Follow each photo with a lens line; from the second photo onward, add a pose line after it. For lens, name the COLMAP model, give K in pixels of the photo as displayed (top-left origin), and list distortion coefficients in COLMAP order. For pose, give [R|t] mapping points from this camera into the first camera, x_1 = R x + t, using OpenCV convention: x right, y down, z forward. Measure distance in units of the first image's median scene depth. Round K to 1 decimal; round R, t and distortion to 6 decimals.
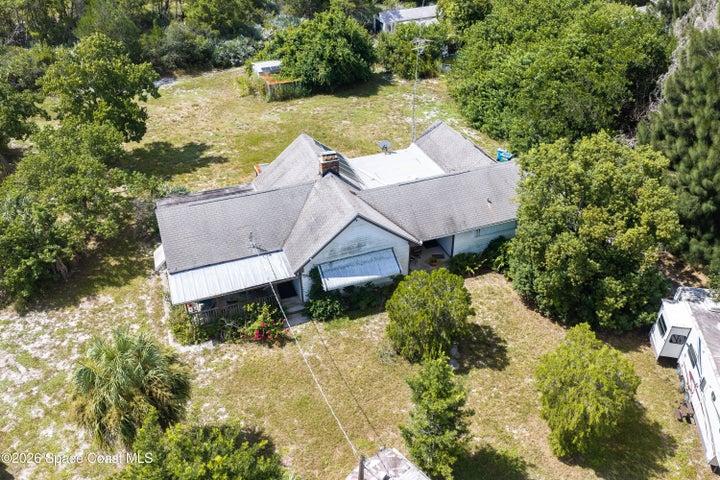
lens RADIAL K [[597.8, 0, 360.0], [0, 597.8, 240.0], [0, 0, 1]] dist [0.024131, -0.041988]
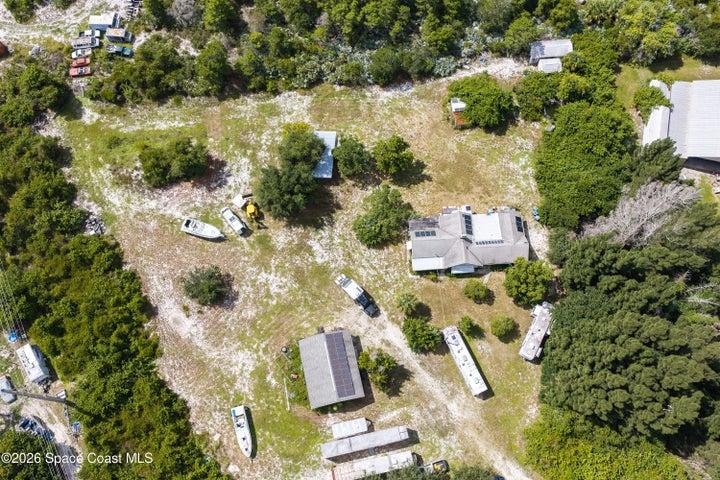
lens RADIAL K [[597.8, 0, 360.0], [0, 597.8, 240.0], [0, 0, 1]] dist [0.024131, -0.041988]
pose [[0.957232, 0.273861, -0.093312, -0.301757], [-0.162747, 0.776337, 0.608945, -2.151988], [0.239208, -0.567715, 0.787705, -1.861004]]
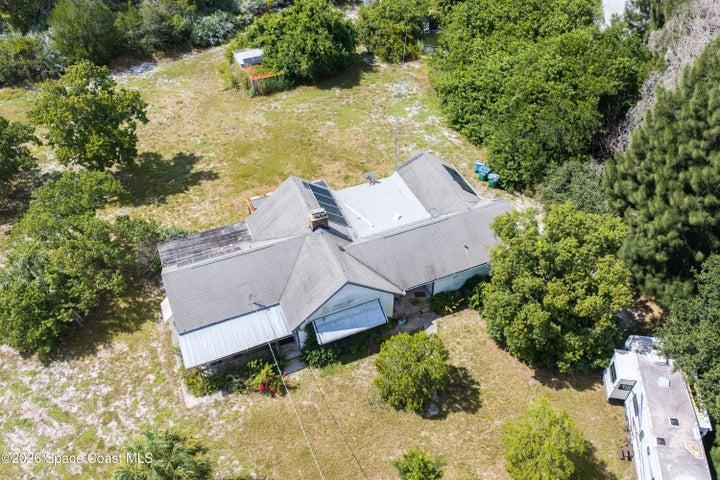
lens RADIAL K [[597.8, 0, 360.0], [0, 597.8, 240.0], [0, 0, 1]] dist [0.024131, -0.041988]
pose [[0.999335, -0.026001, 0.025580, -0.006027], [0.021389, 0.985820, 0.166437, -0.283585], [-0.029545, -0.165779, 0.985720, -0.074688]]
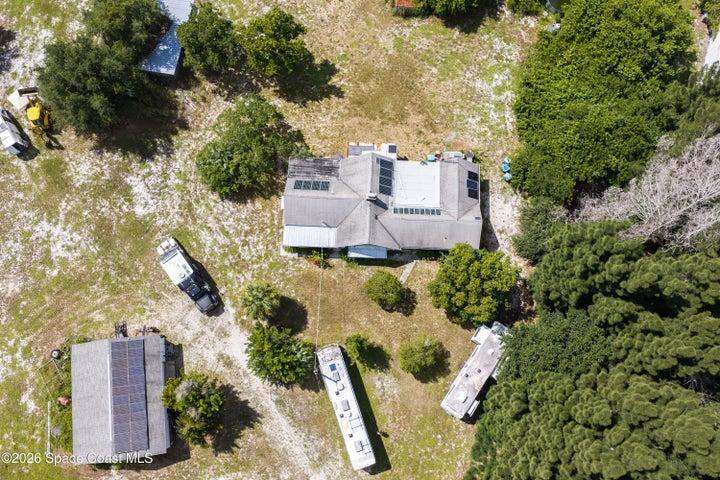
lens RADIAL K [[597.8, 0, 360.0], [0, 597.8, 240.0], [0, 0, 1]] dist [0.024131, -0.041988]
pose [[0.922689, 0.378576, -0.072971, 0.113006], [-0.224605, 0.681645, 0.696357, -1.436882], [0.313364, -0.626131, 0.713977, -0.494982]]
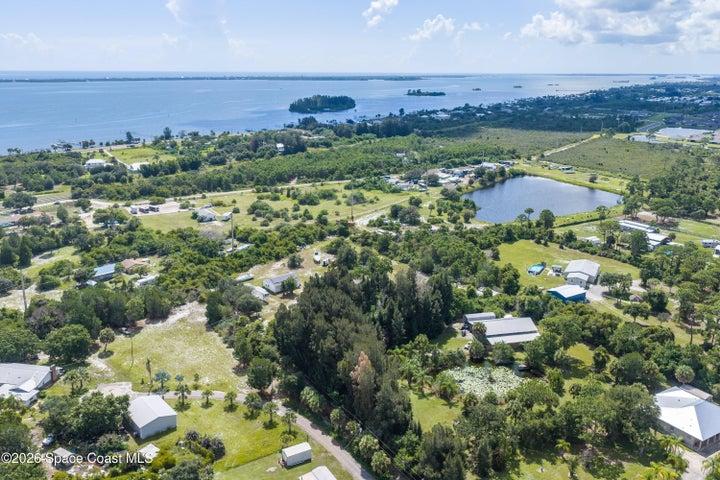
lens RADIAL K [[597.8, 0, 360.0], [0, 597.8, 240.0], [0, 0, 1]] dist [0.024131, -0.041988]
pose [[0.192405, 0.281123, -0.940186, 6.617714], [-0.560369, 0.817991, 0.129908, -1.470067], [0.805584, 0.501856, 0.314919, -1.495456]]
